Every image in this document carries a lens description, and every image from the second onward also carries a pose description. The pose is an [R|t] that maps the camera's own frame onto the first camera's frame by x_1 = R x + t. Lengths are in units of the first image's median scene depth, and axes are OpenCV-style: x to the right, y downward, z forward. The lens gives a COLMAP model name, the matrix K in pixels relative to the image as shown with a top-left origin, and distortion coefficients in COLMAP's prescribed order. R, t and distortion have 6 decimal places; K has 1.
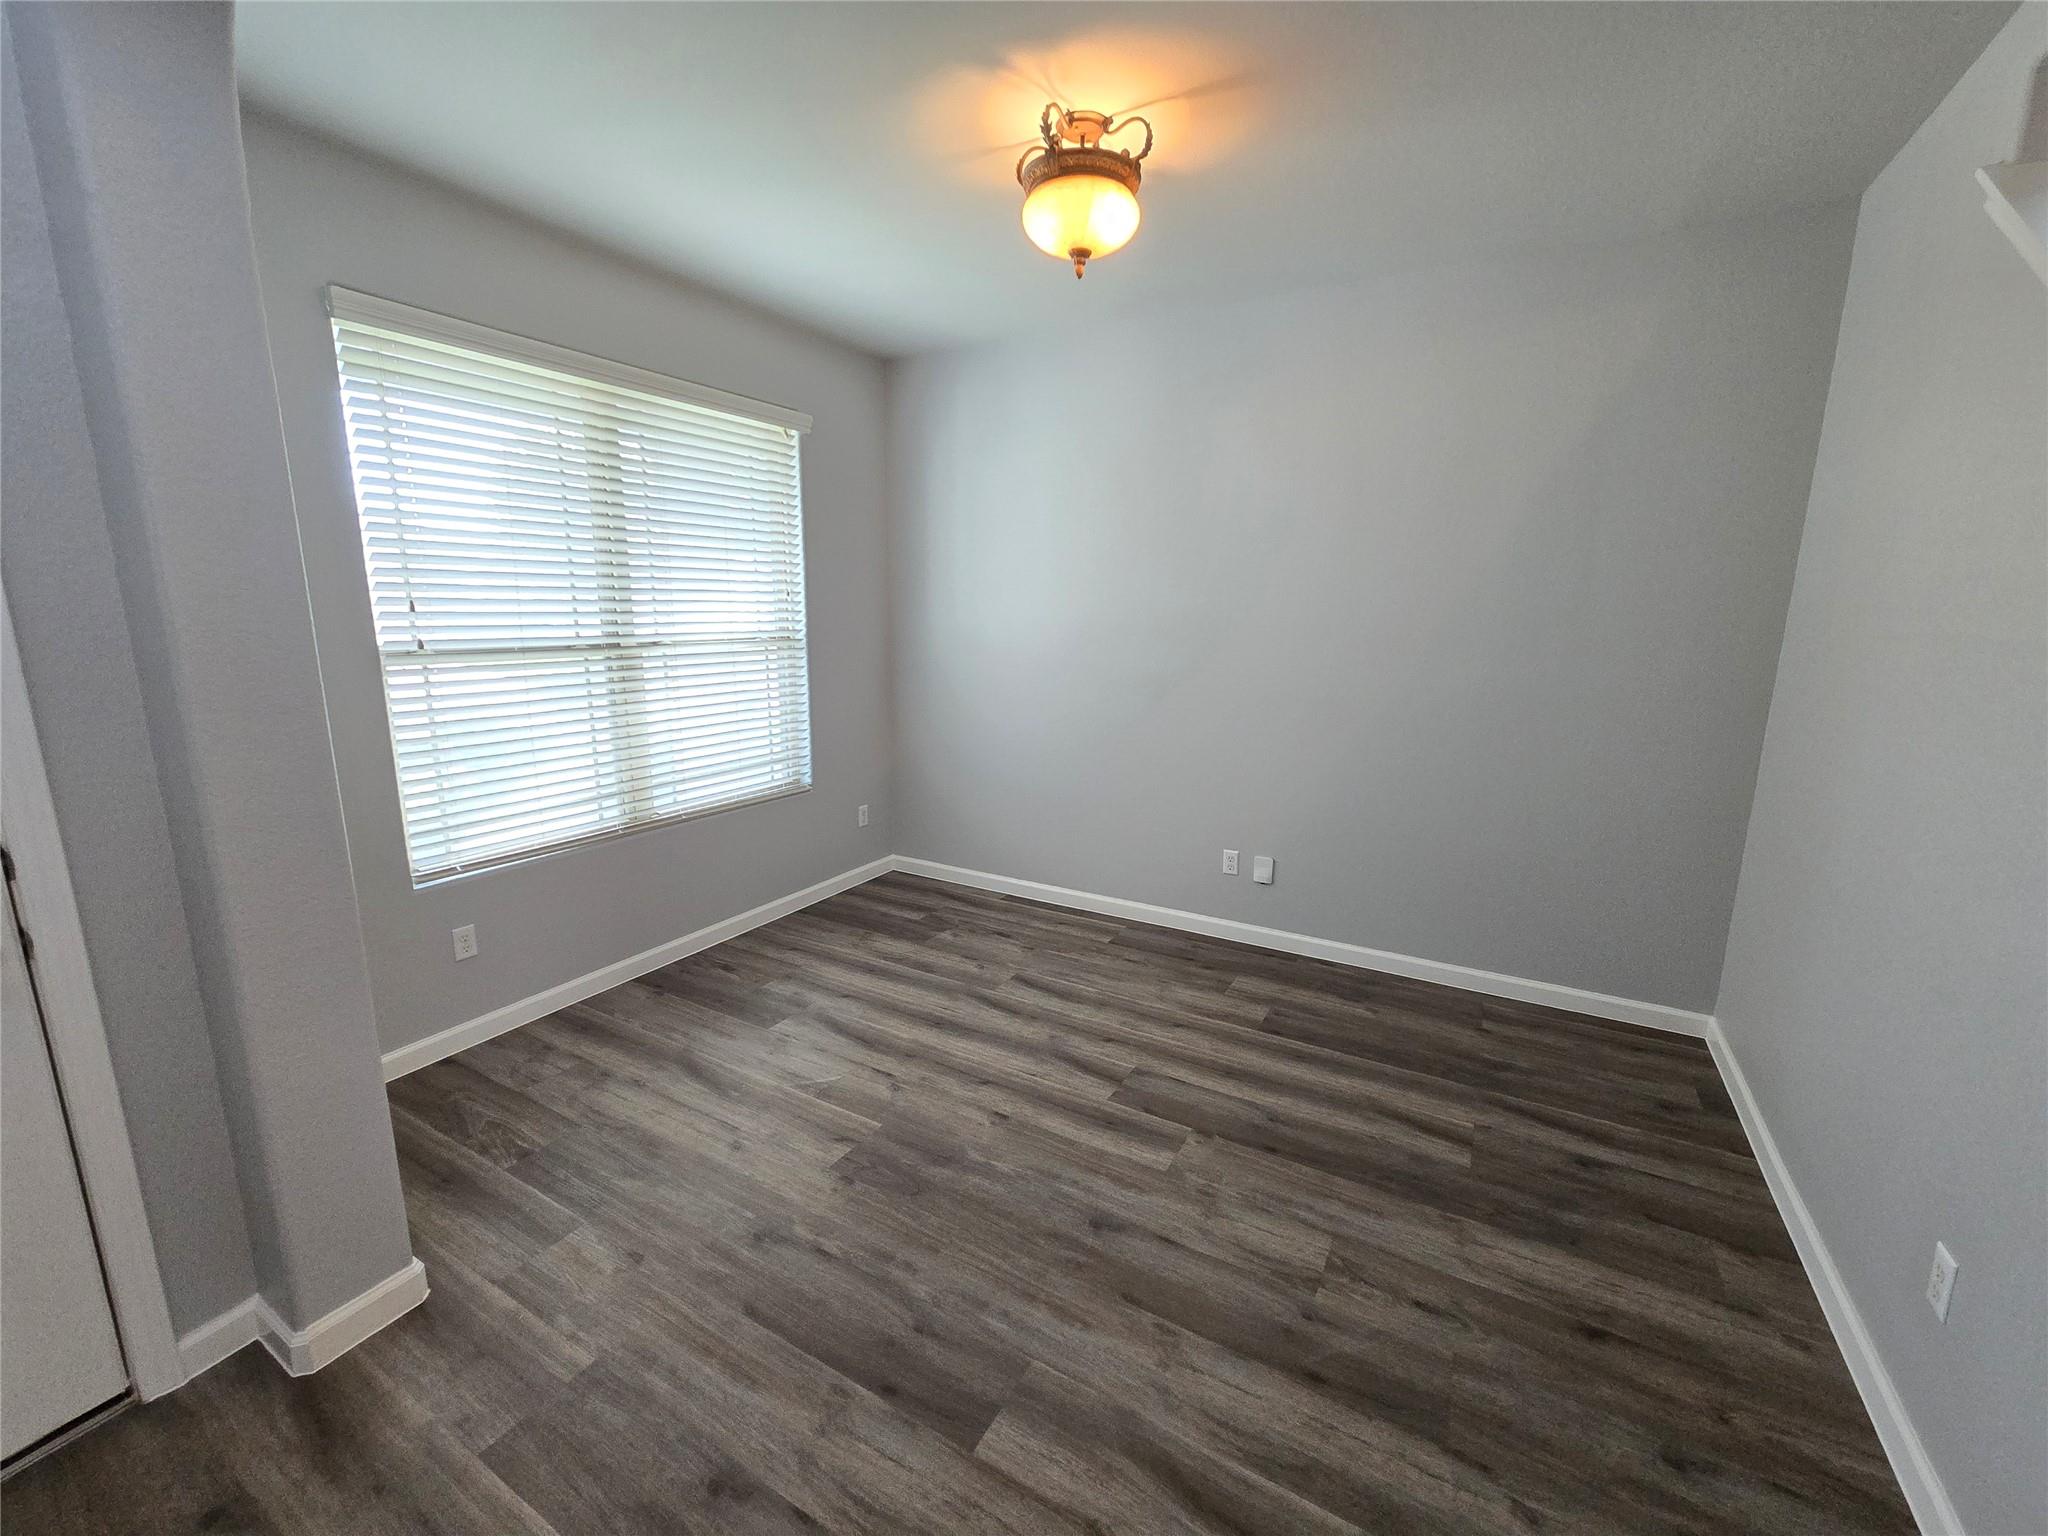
lens RADIAL K [[839.1, 0, 1027.0], [0, 839.1, 769.0], [0, 0, 1]] dist [-0.003063, 0.003213]
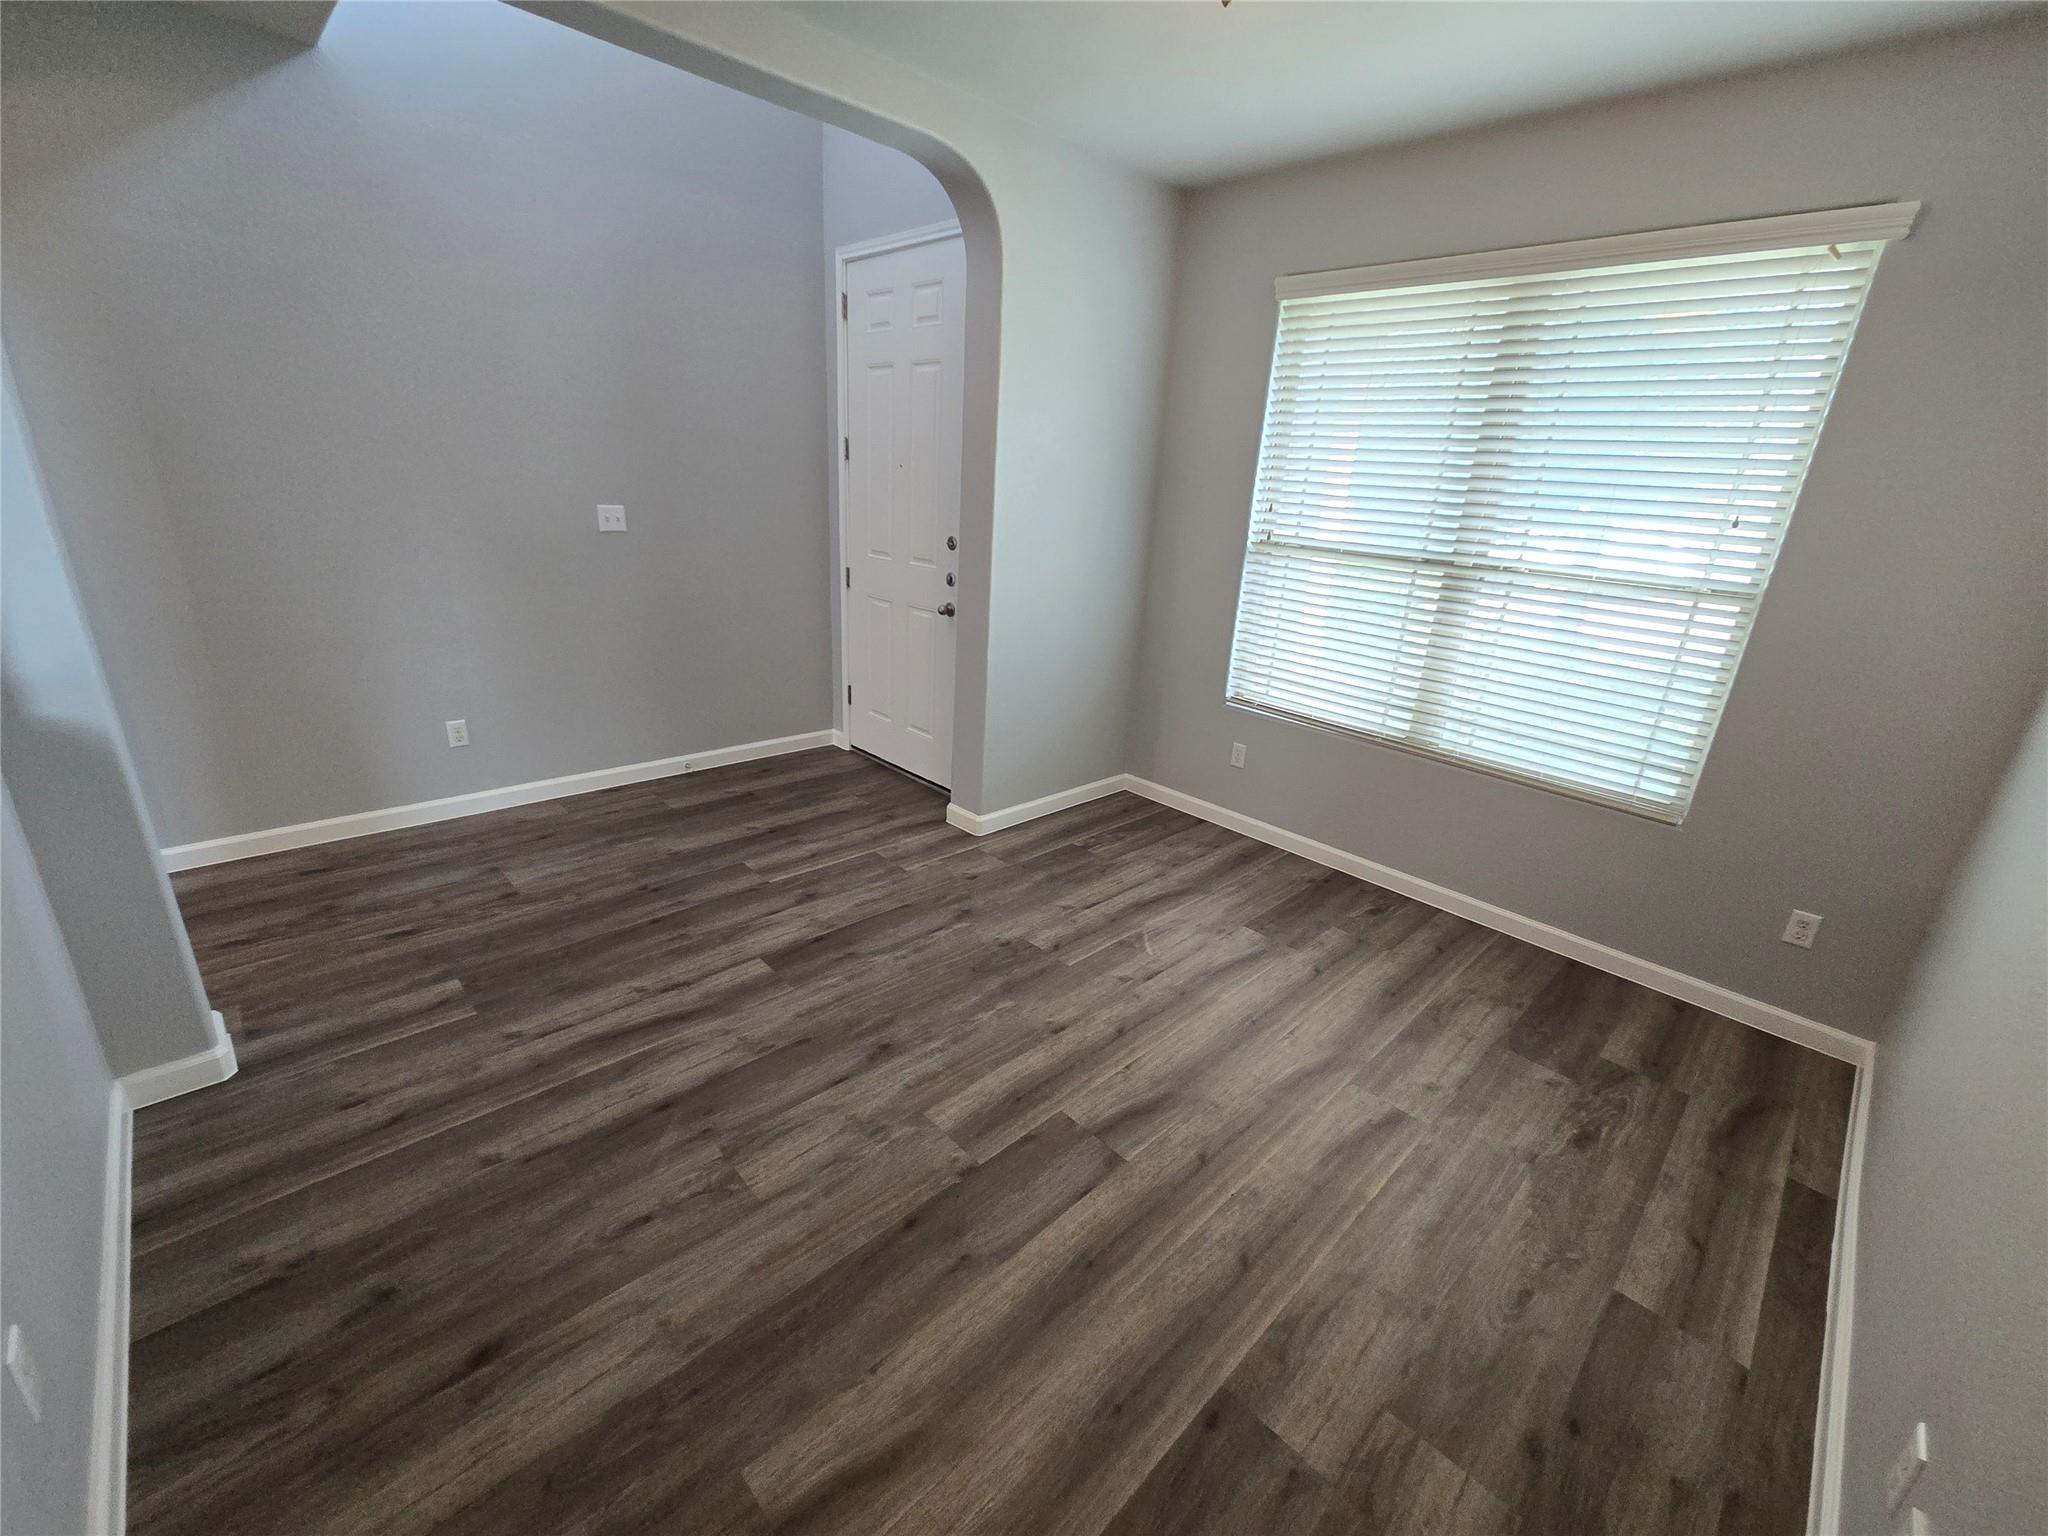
lens RADIAL K [[839.1, 0, 1027.0], [0, 839.1, 769.0], [0, 0, 1]] dist [-0.003063, 0.003213]
pose [[-0.269834, 0.294894, -0.916639, 0.766601], [-0.249520, 0.898019, 0.362356, -0.205066], [0.930016, 0.326496, -0.168734, 0.991477]]
